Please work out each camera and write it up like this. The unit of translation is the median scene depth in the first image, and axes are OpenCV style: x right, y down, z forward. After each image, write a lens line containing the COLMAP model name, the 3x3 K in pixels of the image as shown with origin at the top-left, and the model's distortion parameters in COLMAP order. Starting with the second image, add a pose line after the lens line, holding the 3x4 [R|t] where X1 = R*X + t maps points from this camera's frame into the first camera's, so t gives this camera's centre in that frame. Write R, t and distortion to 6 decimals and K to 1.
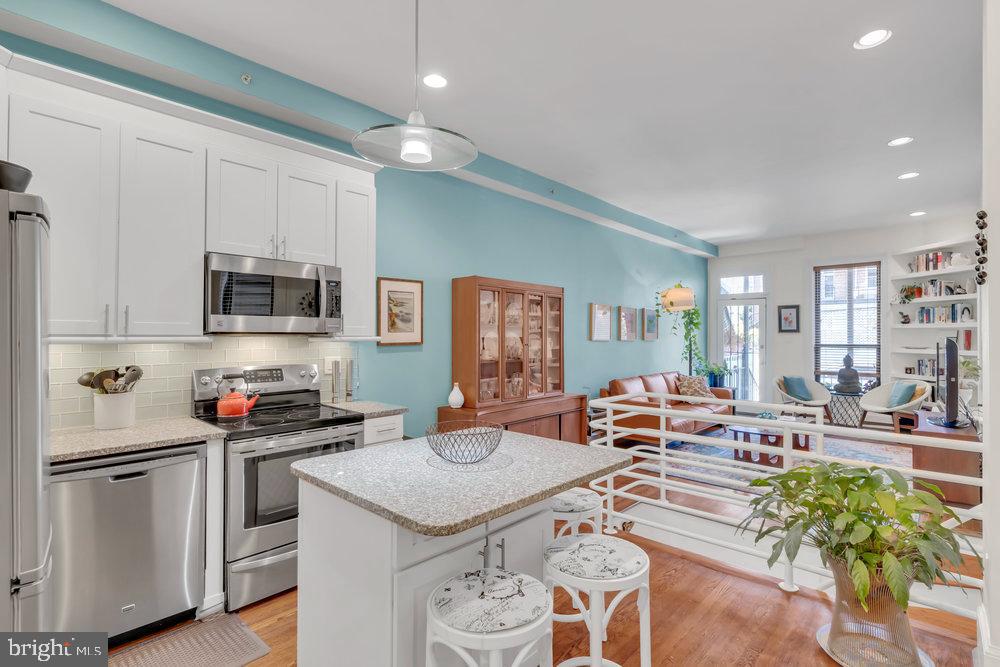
lens RADIAL K [[475.4, 0, 502.1], [0, 475.4, 332.0], [0, 0, 1]] dist [-0.000852, -0.000428]
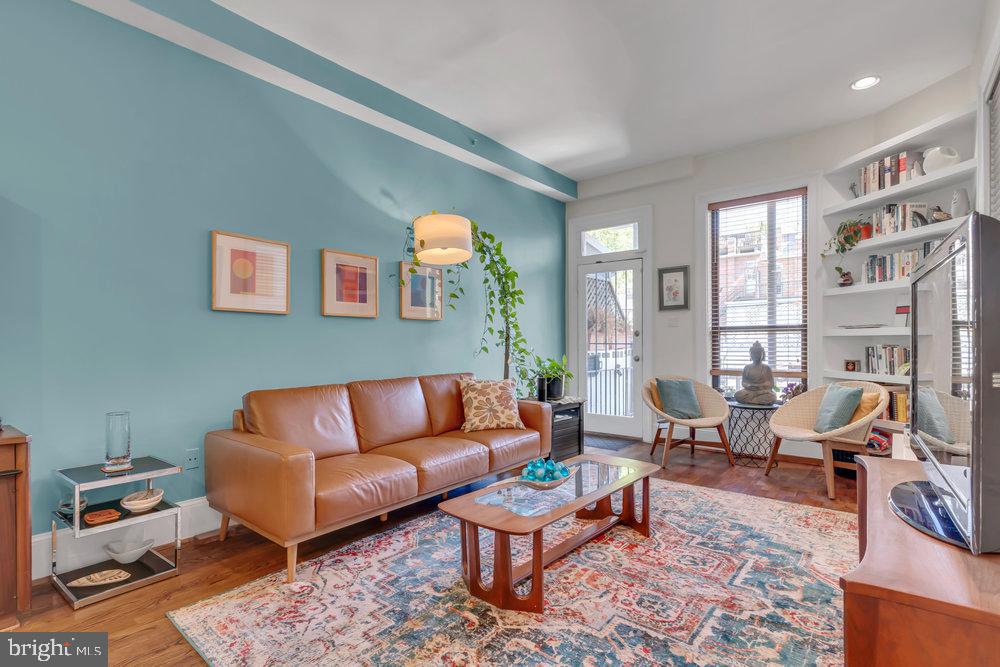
lens RADIAL K [[483.6, 0, 499.0], [0, 483.6, 343.9], [0, 0, 1]] dist [0.000992, -0.000004]
pose [[0.997364, -0.011156, 0.071698, 0.362813], [0.010270, 0.999866, 0.012724, 0.040321], [-0.071830, -0.011954, 0.997345, 0.415438]]
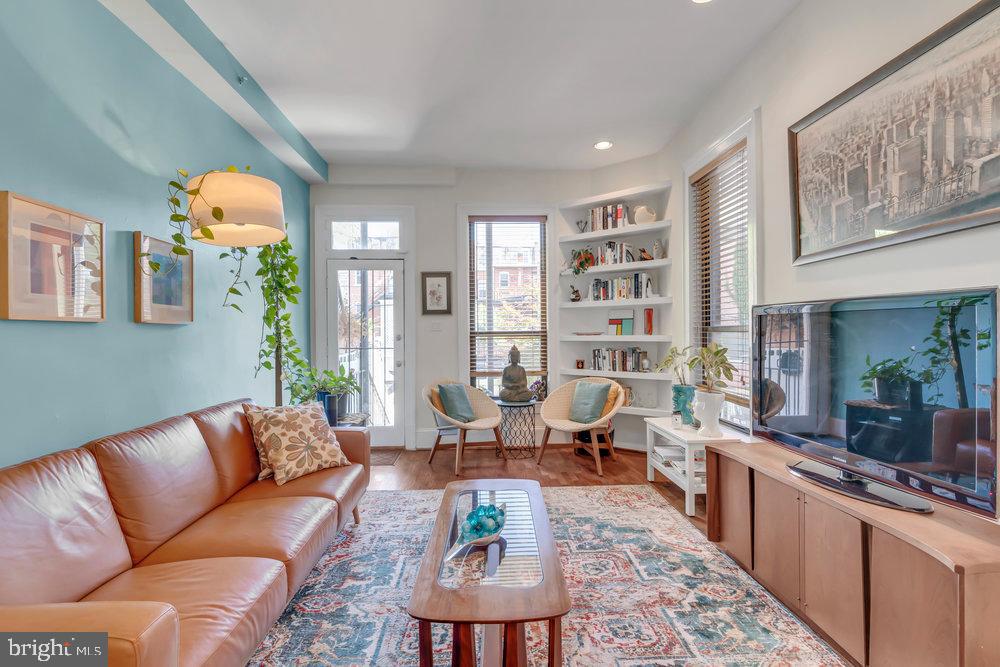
lens RADIAL K [[475.4, 0, 502.1], [0, 475.4, 332.0], [0, 0, 1]] dist [-0.000852, -0.000428]
pose [[0.691594, -0.010368, 0.722212, 0.225073], [0.005809, 0.999944, 0.008792, 0.022226], [-0.722263, -0.001885, 0.691616, 0.551834]]
